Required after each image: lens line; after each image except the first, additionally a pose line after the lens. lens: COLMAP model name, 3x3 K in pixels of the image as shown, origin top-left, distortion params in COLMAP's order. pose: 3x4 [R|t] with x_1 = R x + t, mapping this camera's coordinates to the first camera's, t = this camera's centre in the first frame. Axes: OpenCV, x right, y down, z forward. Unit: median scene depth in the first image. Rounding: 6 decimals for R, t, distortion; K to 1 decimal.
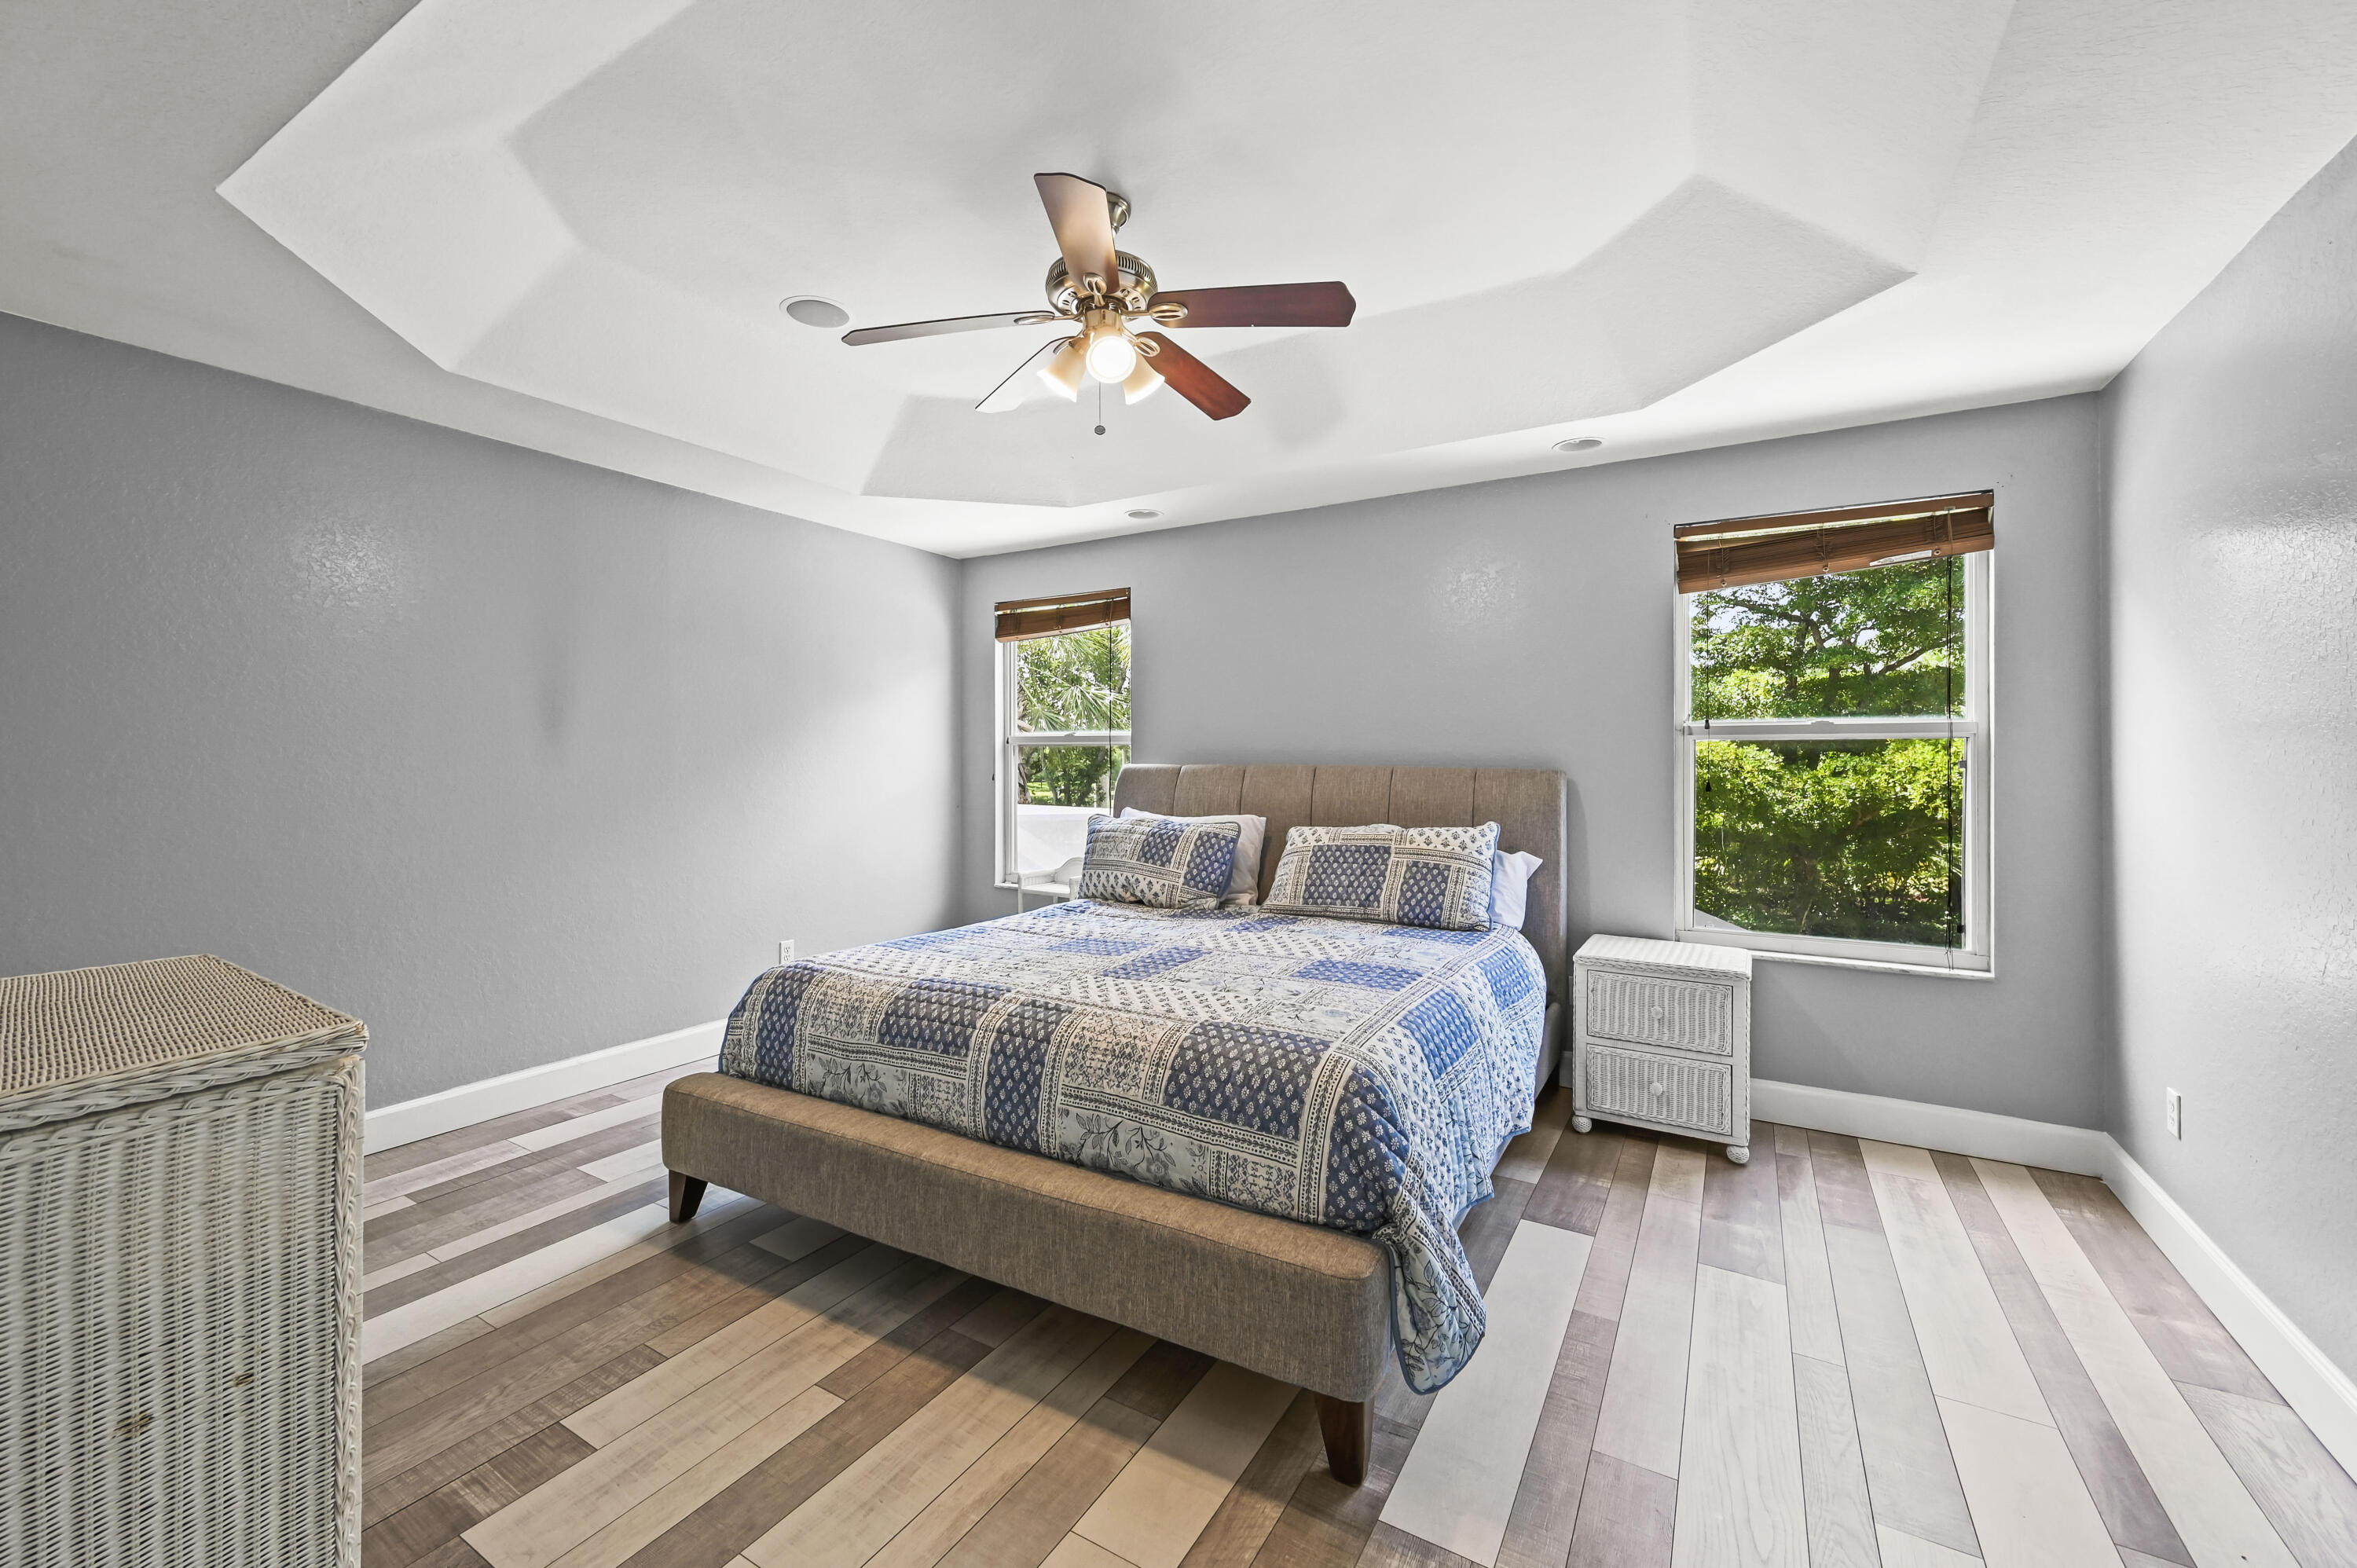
lens RADIAL K [[929.6, 0, 1179.3], [0, 929.6, 766.7], [0, 0, 1]] dist [-0.006569, -0.000422]
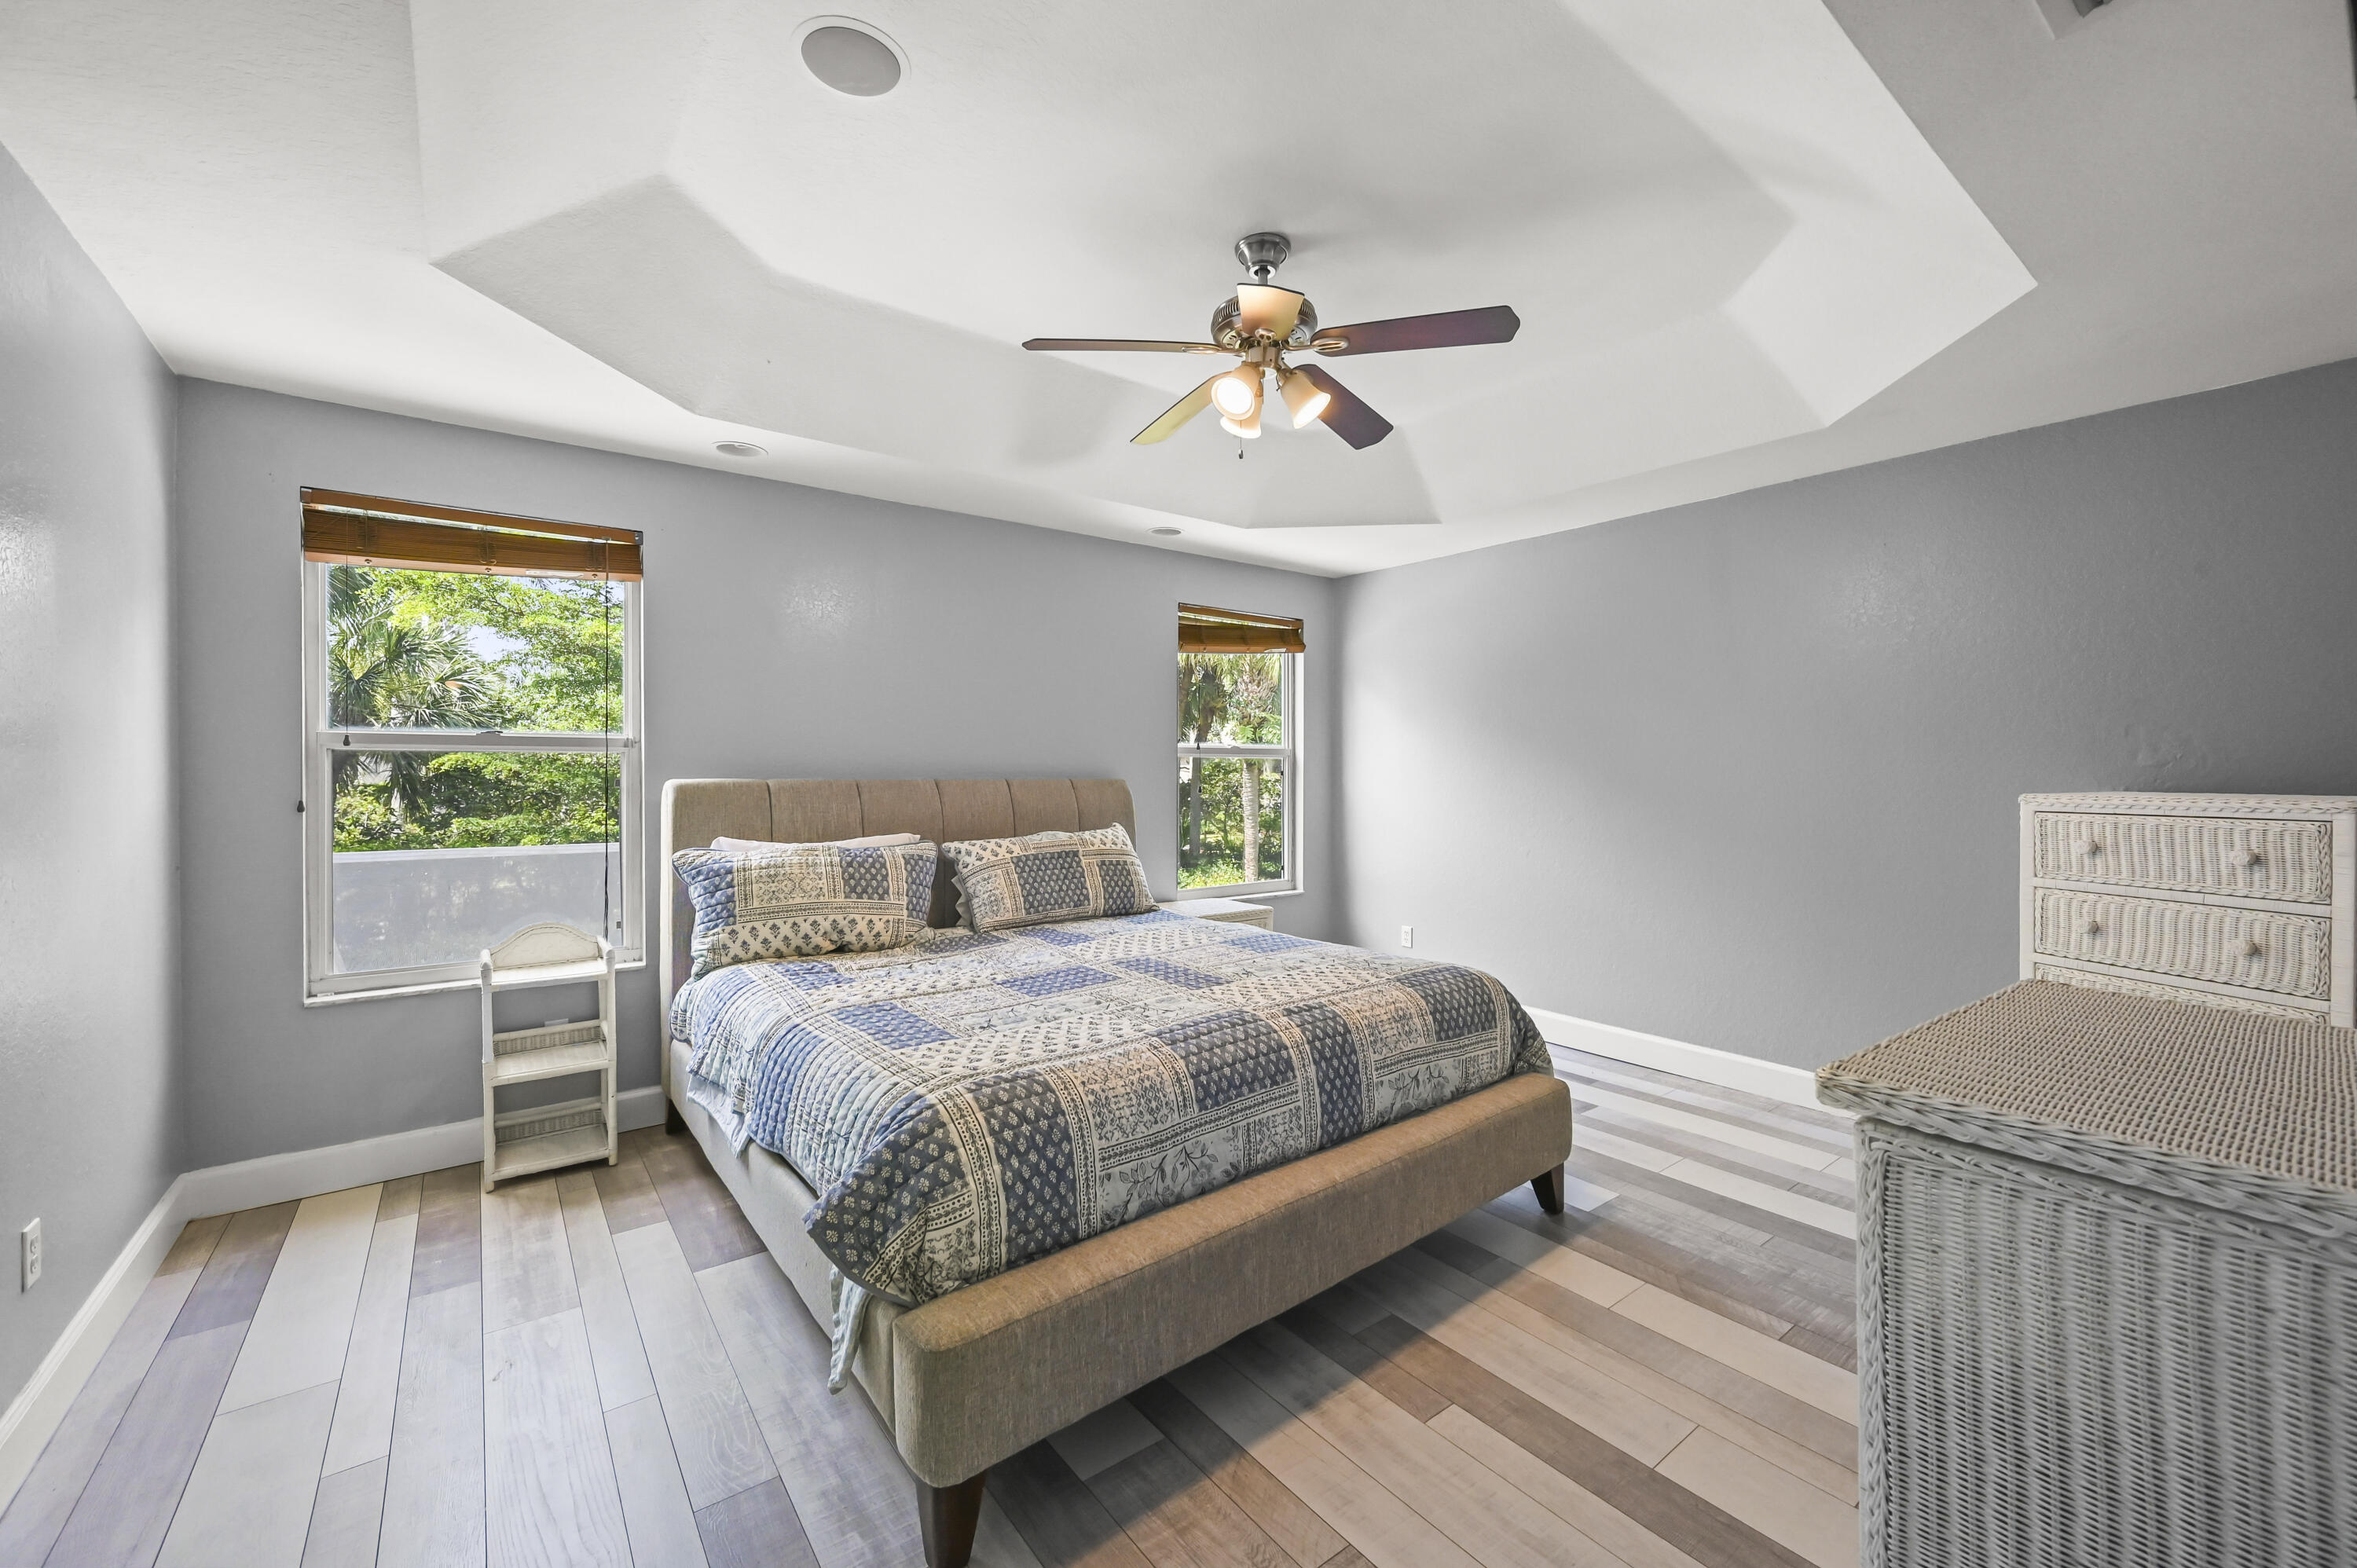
lens RADIAL K [[929.6, 0, 1172.6], [0, 929.6, 774.6], [0, 0, 1]] dist [-0.006569, -0.000422]
pose [[0.377801, -0.007422, 0.925857, -0.879968], [0.007391, 0.999960, 0.005000, -0.010417], [-0.925858, 0.004954, 0.377840, 0.555941]]
